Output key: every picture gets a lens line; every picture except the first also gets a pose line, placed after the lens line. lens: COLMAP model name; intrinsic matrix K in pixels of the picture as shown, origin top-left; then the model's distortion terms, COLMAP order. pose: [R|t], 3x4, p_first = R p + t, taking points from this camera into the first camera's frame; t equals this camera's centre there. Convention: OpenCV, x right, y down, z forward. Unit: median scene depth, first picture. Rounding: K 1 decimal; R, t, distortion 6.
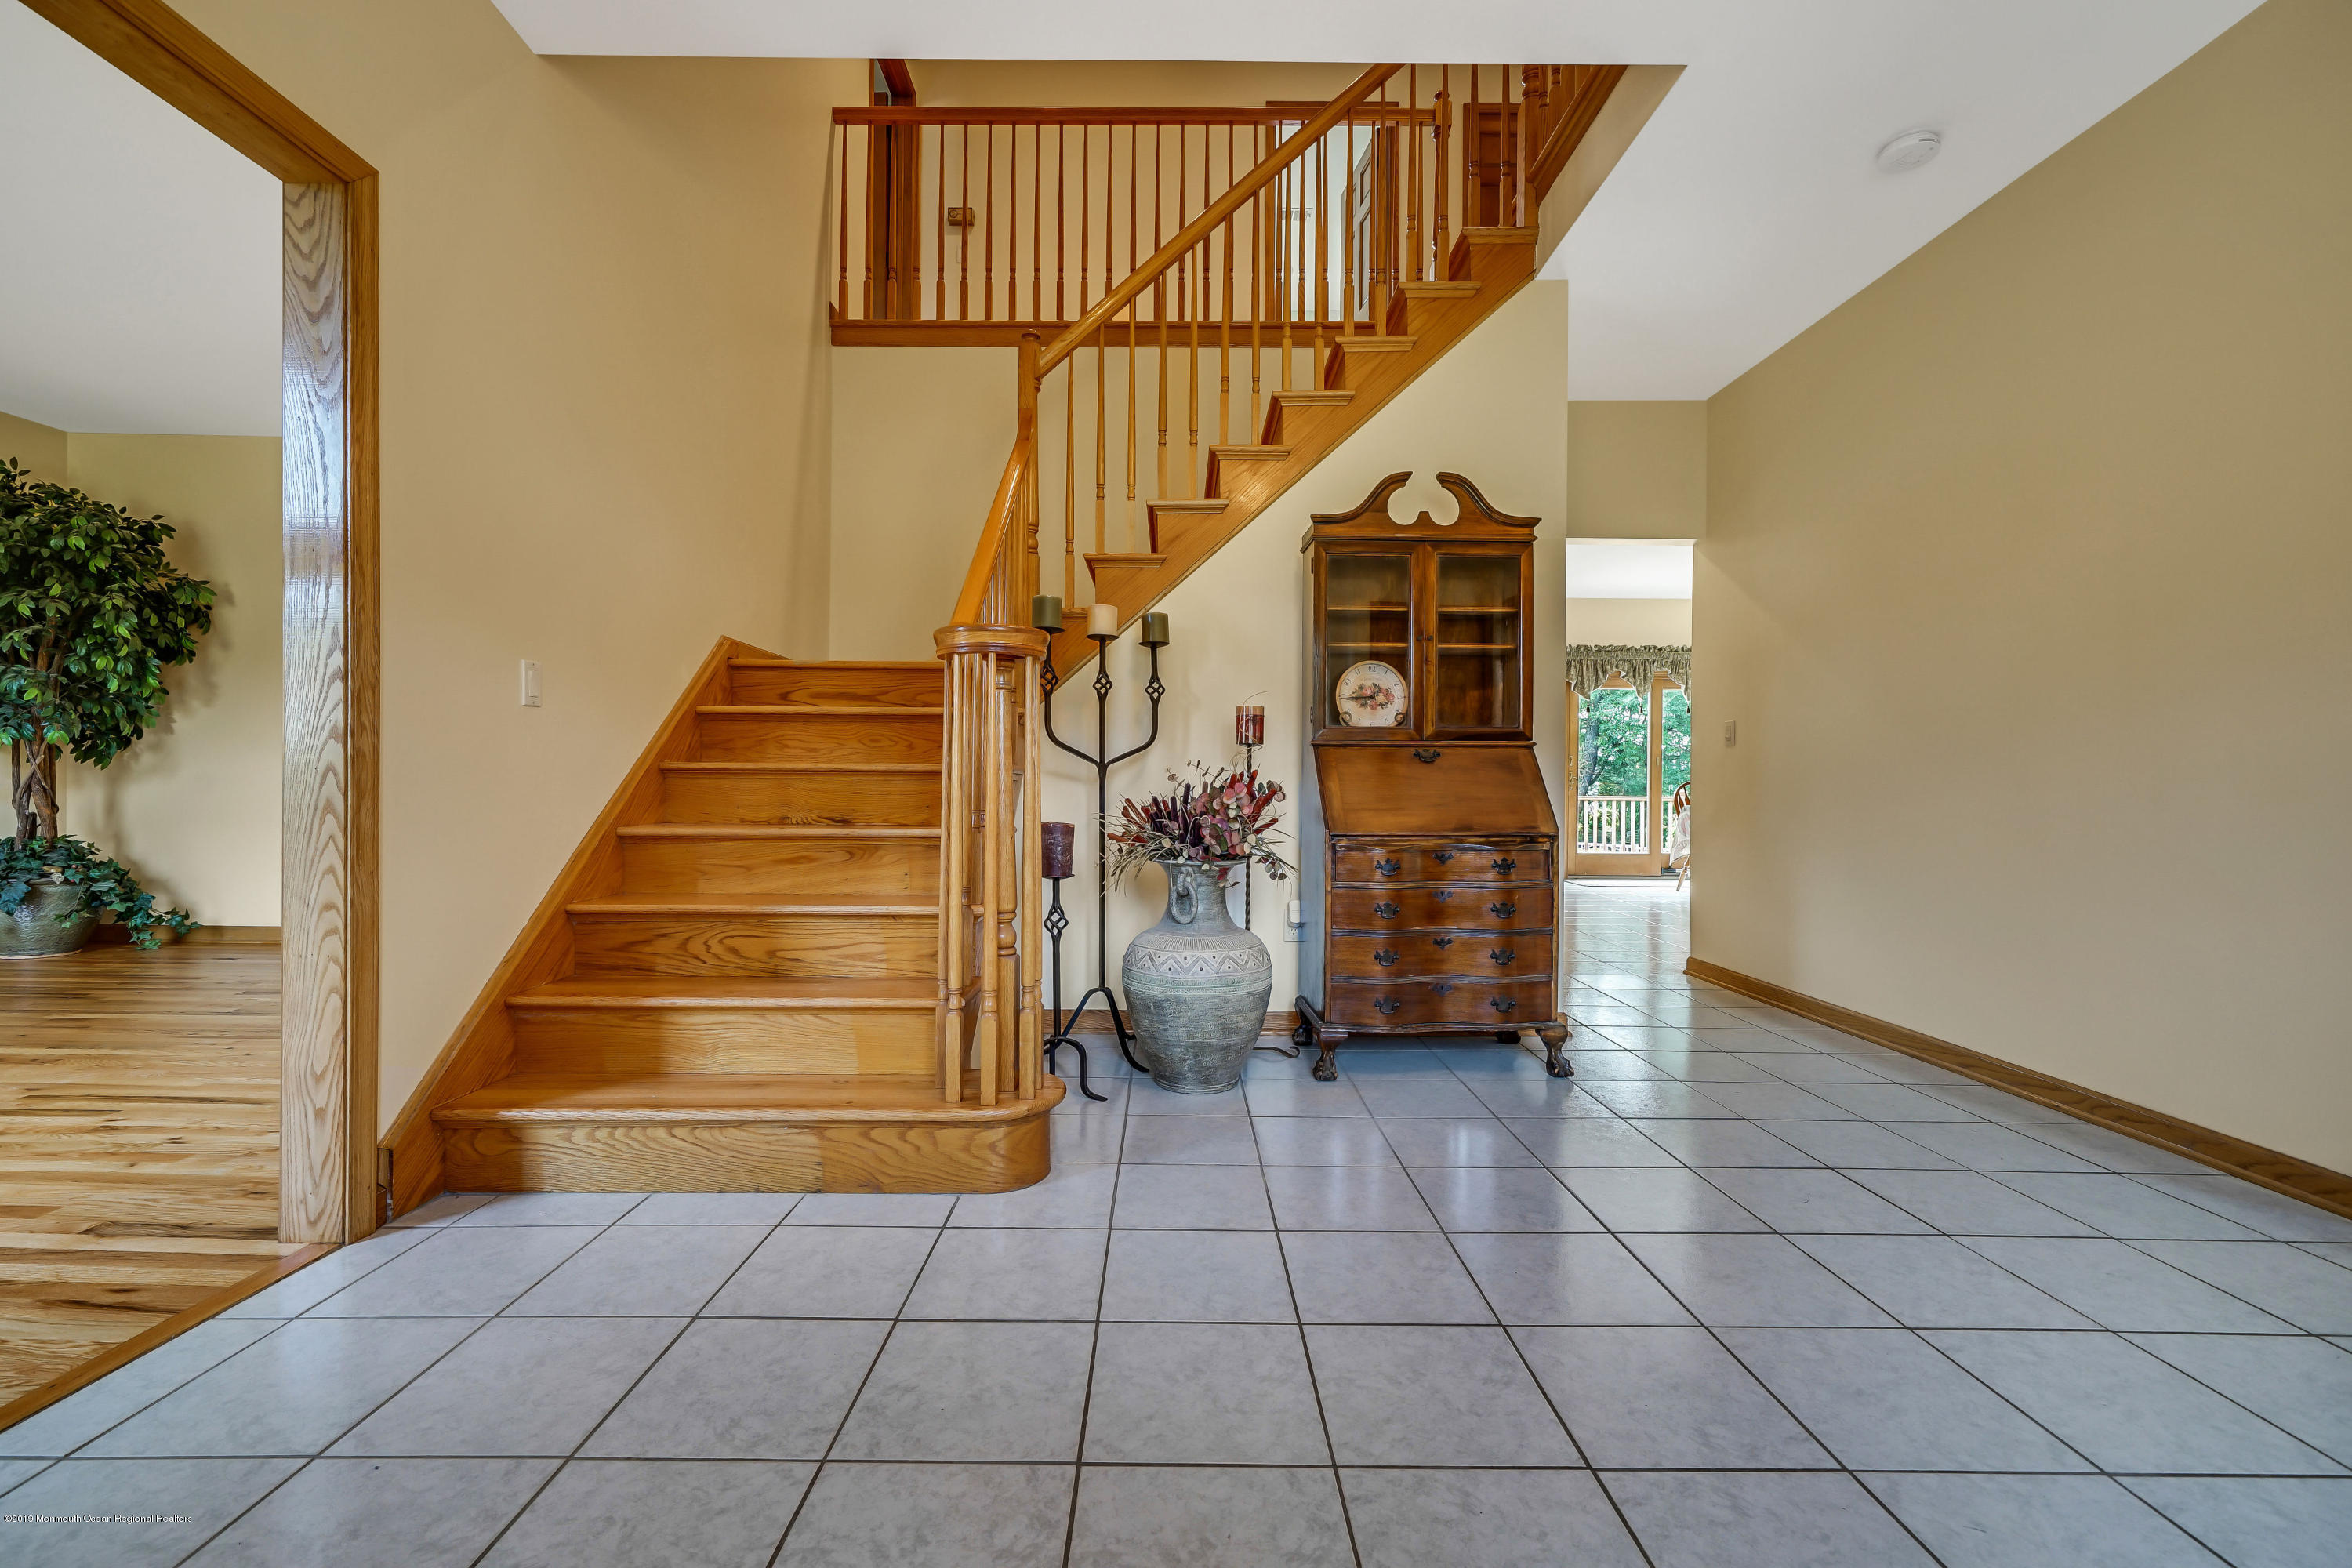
lens RADIAL K [[979.5, 0, 1184.5], [0, 979.5, 788.2], [0, 0, 1]] dist [0.000202, -0.000363]
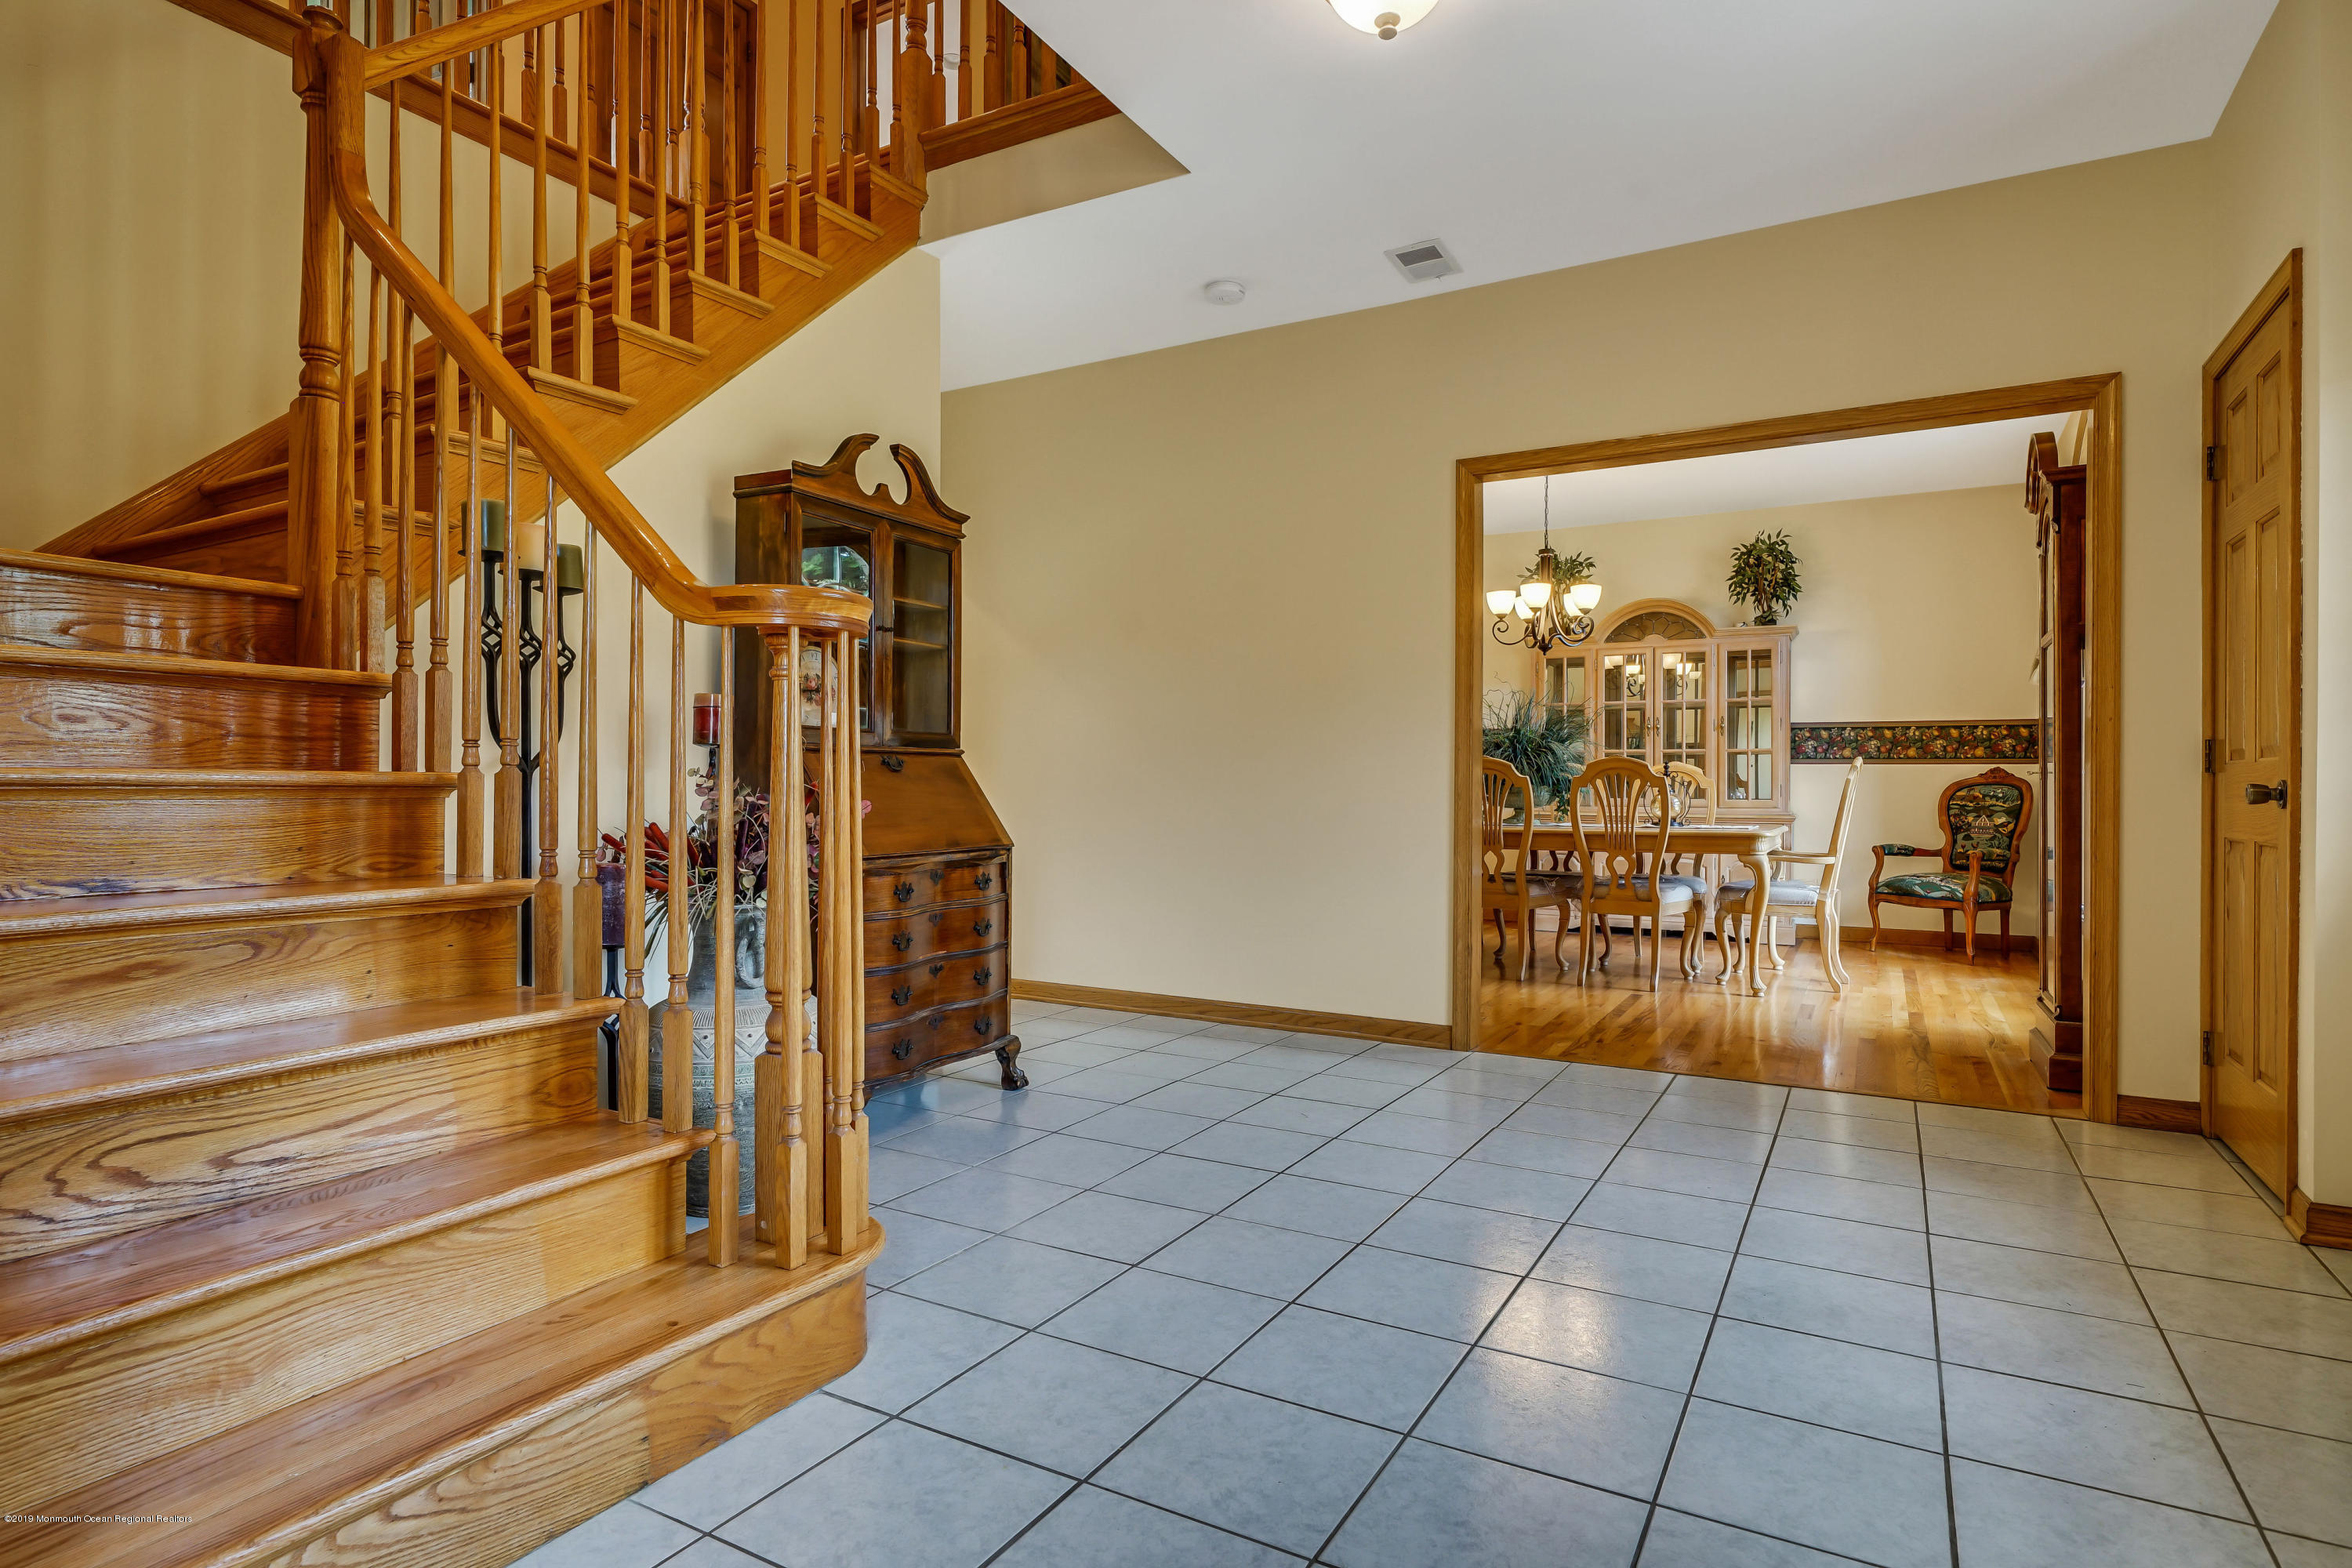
lens RADIAL K [[1246.9, 0, 1179.7], [0, 1246.9, 789.2], [0, 0, 1]] dist [0.001156, 0.000862]
pose [[0.490023, -0.007778, 0.871675, -0.596489], [0.001522, 0.999966, 0.008067, -0.018406], [-0.871708, -0.002627, 0.490018, 0.222995]]
